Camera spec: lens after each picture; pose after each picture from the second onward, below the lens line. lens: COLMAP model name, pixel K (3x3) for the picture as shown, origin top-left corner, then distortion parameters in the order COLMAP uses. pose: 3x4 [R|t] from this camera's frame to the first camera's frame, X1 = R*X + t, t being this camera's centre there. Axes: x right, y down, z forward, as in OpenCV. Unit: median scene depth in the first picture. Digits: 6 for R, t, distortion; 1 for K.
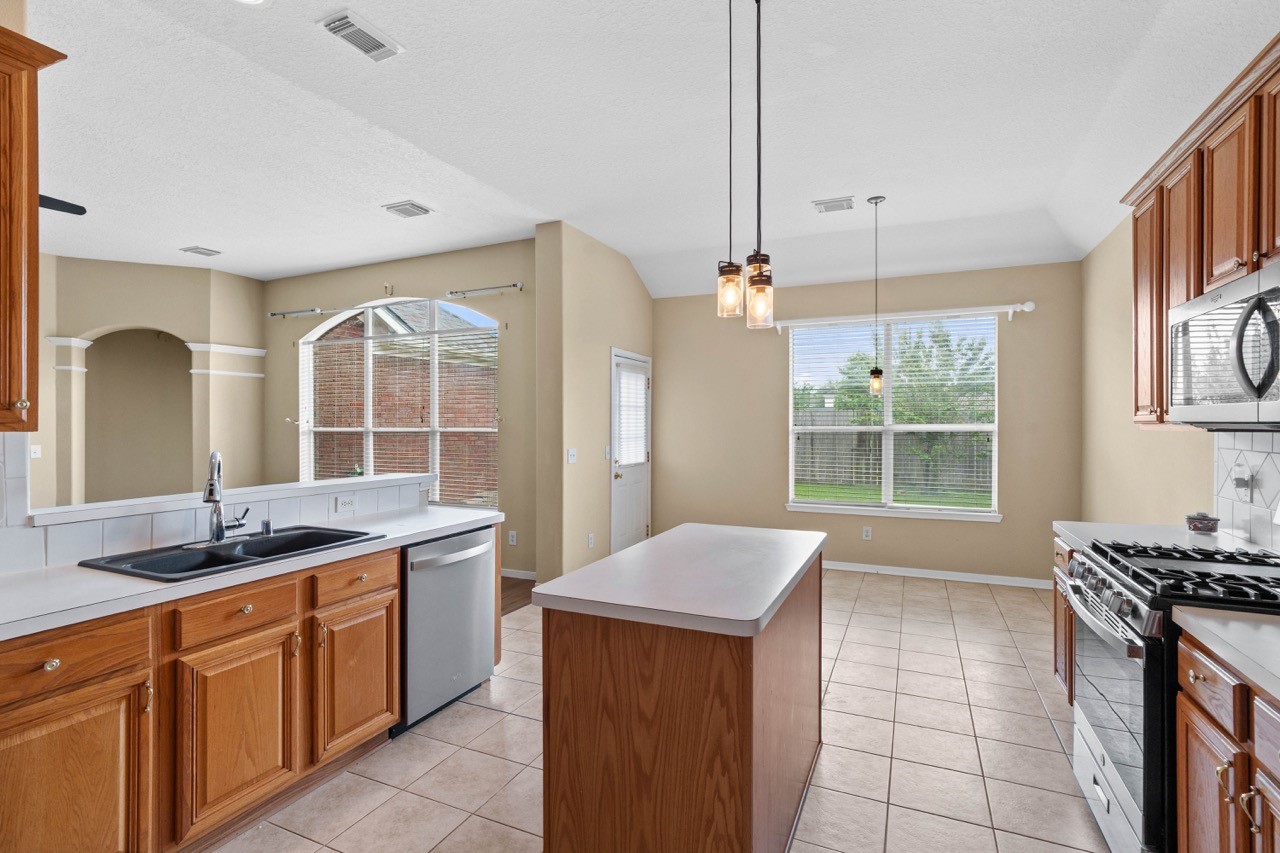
lens RADIAL K [[607.7, 0, 649.6], [0, 607.7, 426.3], [0, 0, 1]] dist [-0.018422, 0.009871]
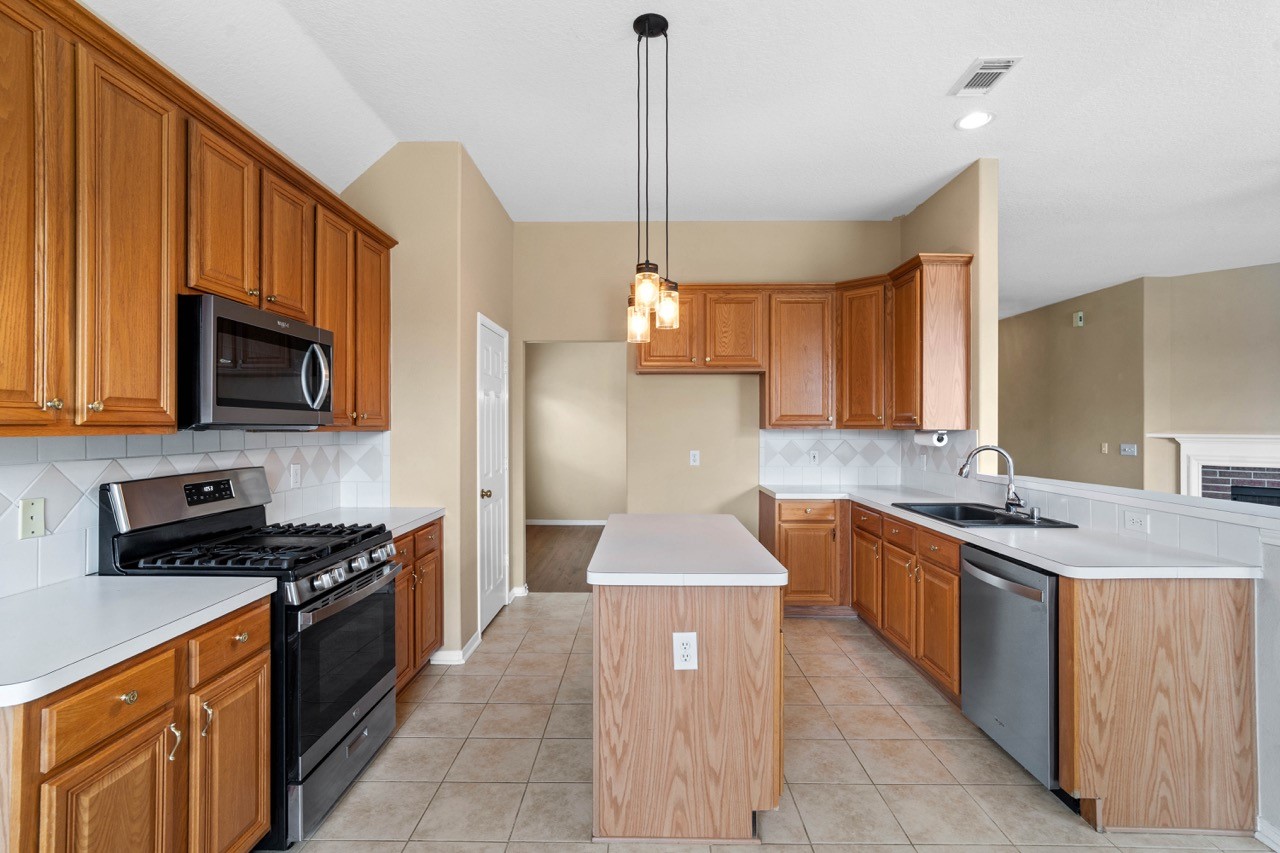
lens RADIAL K [[607.7, 0, 639.6], [0, 607.7, 423.8], [0, 0, 1]] dist [-0.018422, 0.009871]
pose [[-0.915590, -0.001834, -0.402109, 0.260148], [-0.002092, 0.999998, 0.000202, -0.002484], [0.402108, 0.001027, -0.915592, 0.851655]]
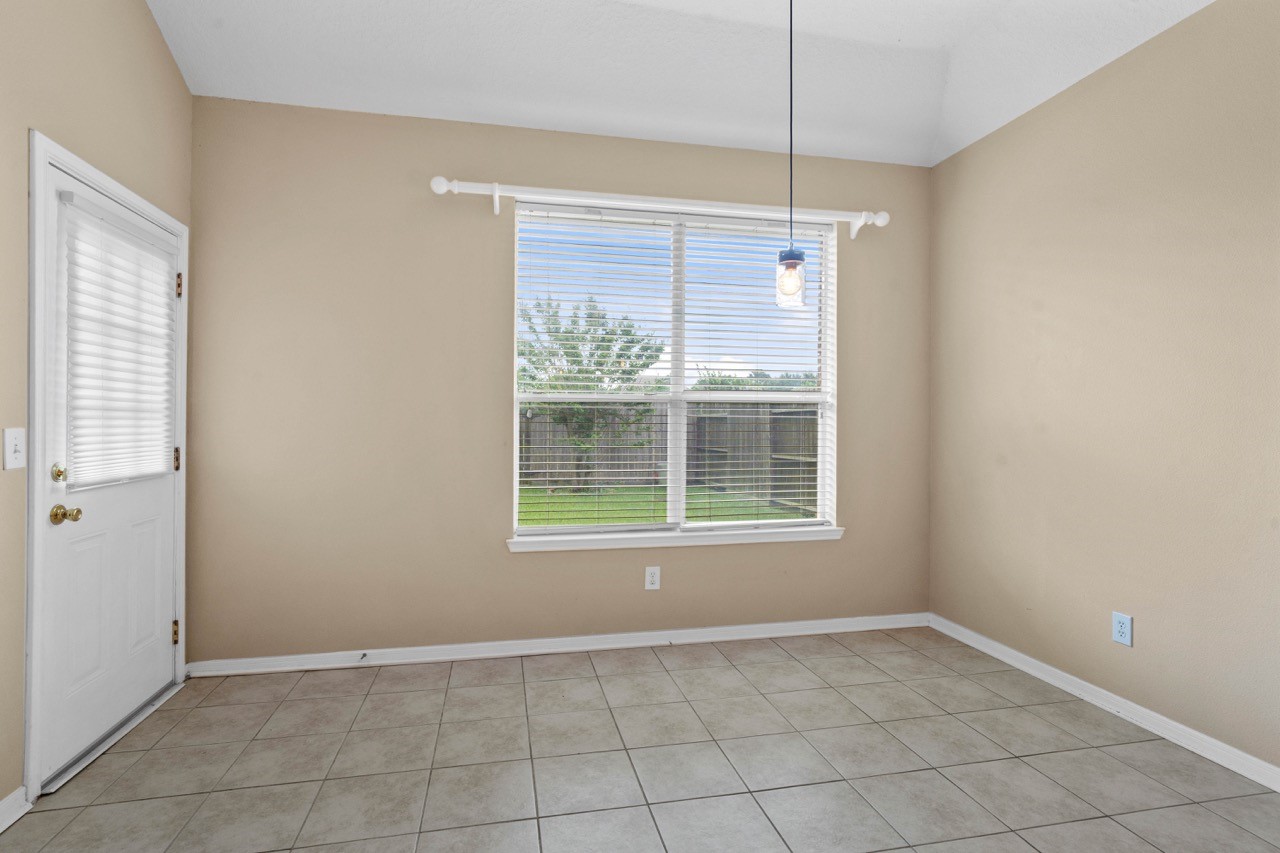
lens RADIAL K [[607.7, 0, 649.9], [0, 607.7, 424.6], [0, 0, 1]] dist [-0.018422, 0.009871]
pose [[0.797469, 0.001351, 0.603358, 0.008263], [-0.002019, 0.999998, 0.000430, 0.031129], [-0.603356, -0.001561, 0.797470, 0.563348]]
